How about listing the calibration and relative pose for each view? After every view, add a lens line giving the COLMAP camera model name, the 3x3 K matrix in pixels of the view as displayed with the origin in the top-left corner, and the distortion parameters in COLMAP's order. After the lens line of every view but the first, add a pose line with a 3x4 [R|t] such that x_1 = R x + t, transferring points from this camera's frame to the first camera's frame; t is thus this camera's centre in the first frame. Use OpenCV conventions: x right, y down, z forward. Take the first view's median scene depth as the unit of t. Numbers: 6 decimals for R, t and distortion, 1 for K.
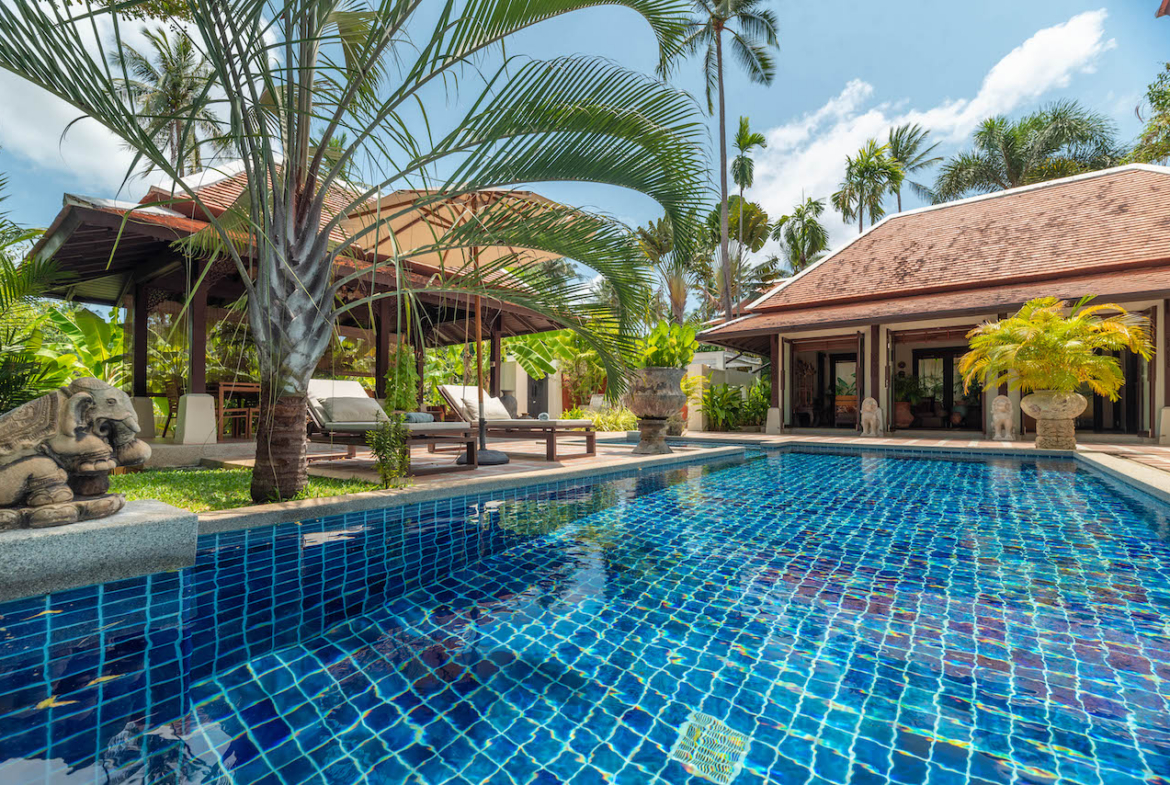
lens RADIAL K [[507.4, 0, 585.0], [0, 507.4, 392.5], [0, 0, 1]] dist [0.002528, 0.000547]
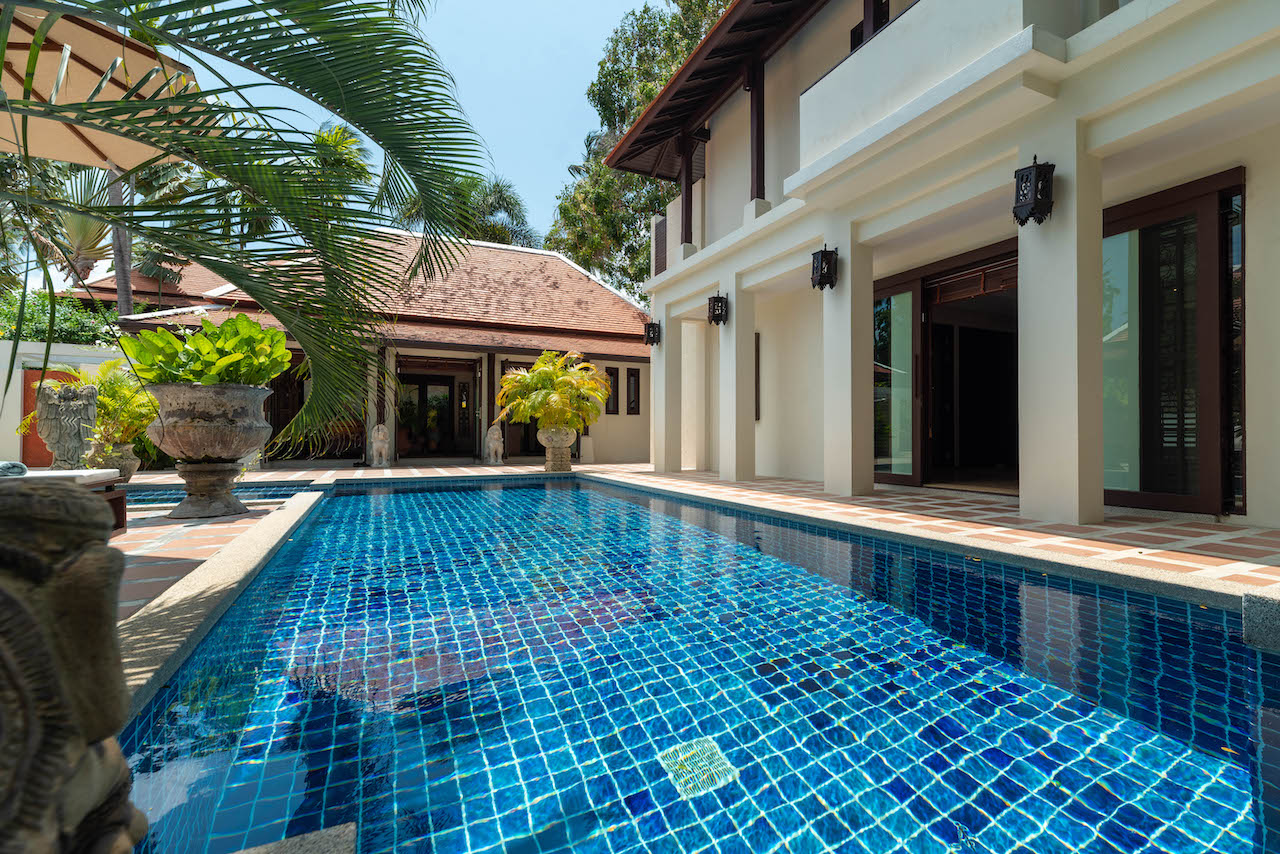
lens RADIAL K [[569.1, 0, 640.0], [0, 569.1, 427.0], [0, 0, 1]] dist [0.002865, 0.000384]
pose [[0.459303, 0.011297, 0.888208, -0.152313], [-0.032494, 0.999464, 0.004091, -0.005616], [-0.887685, -0.030741, 0.459424, 0.114035]]
